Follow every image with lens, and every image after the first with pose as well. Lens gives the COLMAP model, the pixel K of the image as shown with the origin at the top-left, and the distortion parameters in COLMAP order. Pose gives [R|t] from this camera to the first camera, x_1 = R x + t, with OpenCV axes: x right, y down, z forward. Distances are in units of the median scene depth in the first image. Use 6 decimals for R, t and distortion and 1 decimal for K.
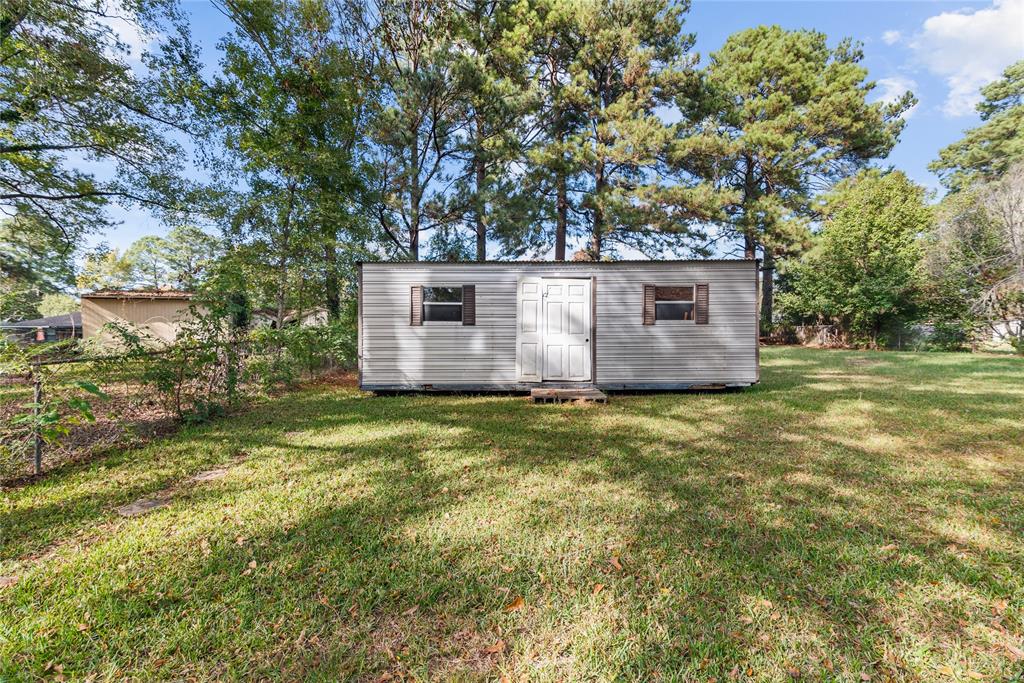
lens RADIAL K [[467.7, 0, 512.3], [0, 467.7, 343.1], [0, 0, 1]] dist [0.021821, -0.000072]
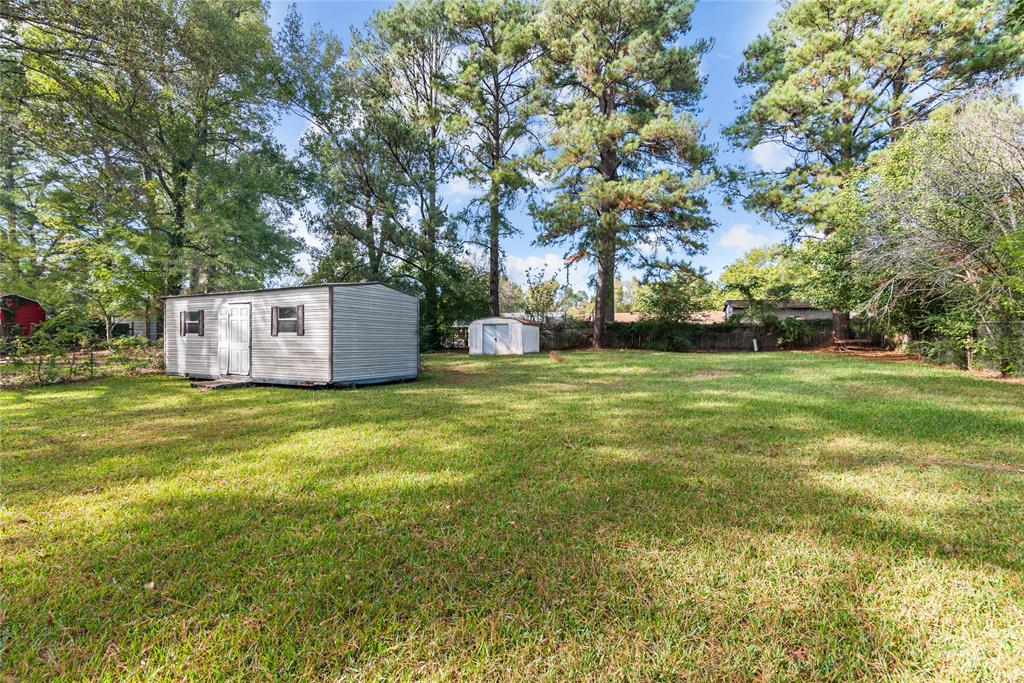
lens RADIAL K [[467.7, 0, 513.1], [0, 467.7, 339.2], [0, 0, 1]] dist [0.021821, -0.000072]
pose [[0.875890, 0.003347, -0.482499, 1.539671], [-0.007683, 0.999946, -0.007011, -0.025248], [0.482450, 0.009848, 0.875868, 0.142260]]
